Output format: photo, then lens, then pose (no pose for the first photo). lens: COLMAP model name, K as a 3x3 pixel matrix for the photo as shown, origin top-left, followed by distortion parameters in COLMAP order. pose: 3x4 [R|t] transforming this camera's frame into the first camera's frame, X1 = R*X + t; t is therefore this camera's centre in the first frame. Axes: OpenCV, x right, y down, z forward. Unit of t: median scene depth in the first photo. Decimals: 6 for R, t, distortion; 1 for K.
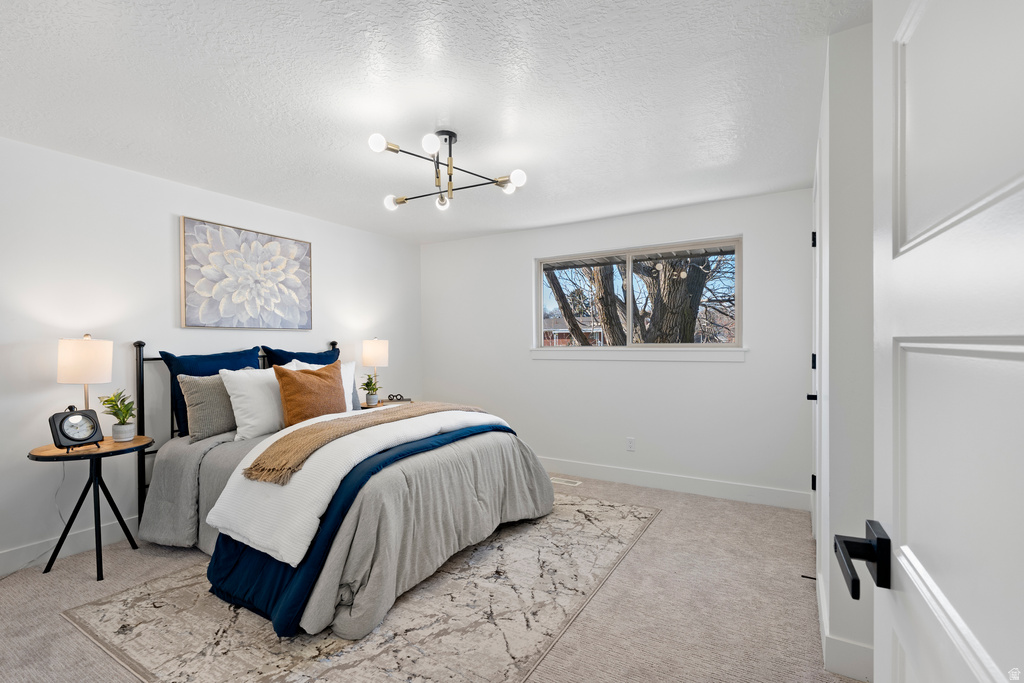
lens RADIAL K [[463.9, 0, 512.0], [0, 463.9, 341.5], [0, 0, 1]] dist [0.000155, -0.000265]
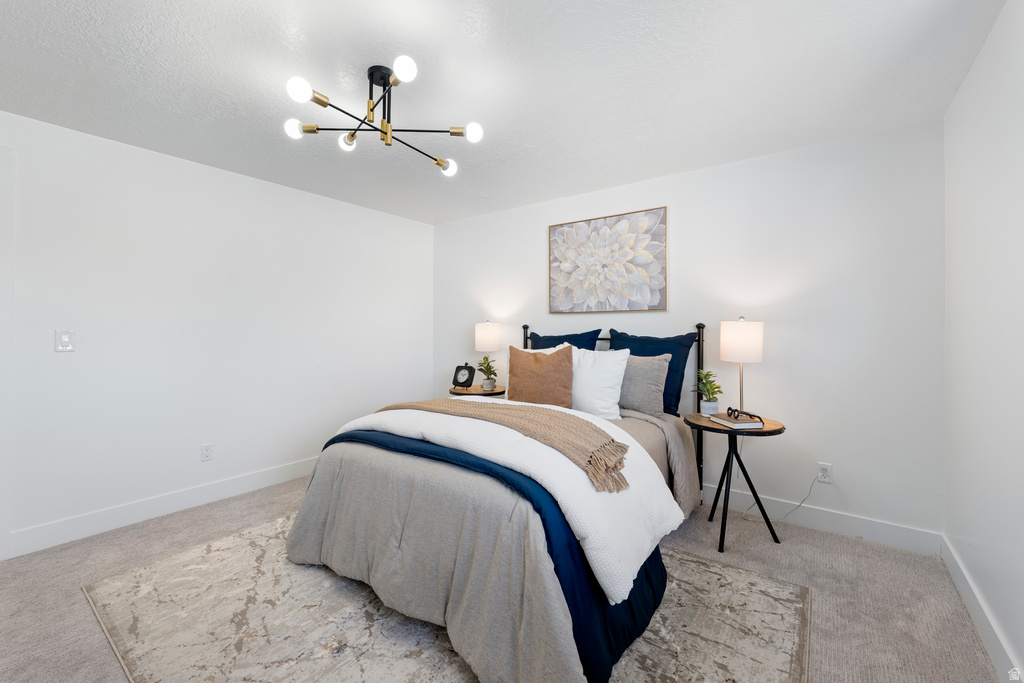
lens RADIAL K [[420.7, 0, 514.9], [0, 420.7, 329.5], [0, 0, 1]] dist [-0.000216, -0.000024]
pose [[-0.090969, 0.007636, -0.995824, 0.391888], [0.004853, 0.999962, 0.007225, 0.003336], [0.995842, -0.004175, -0.091002, 0.887417]]
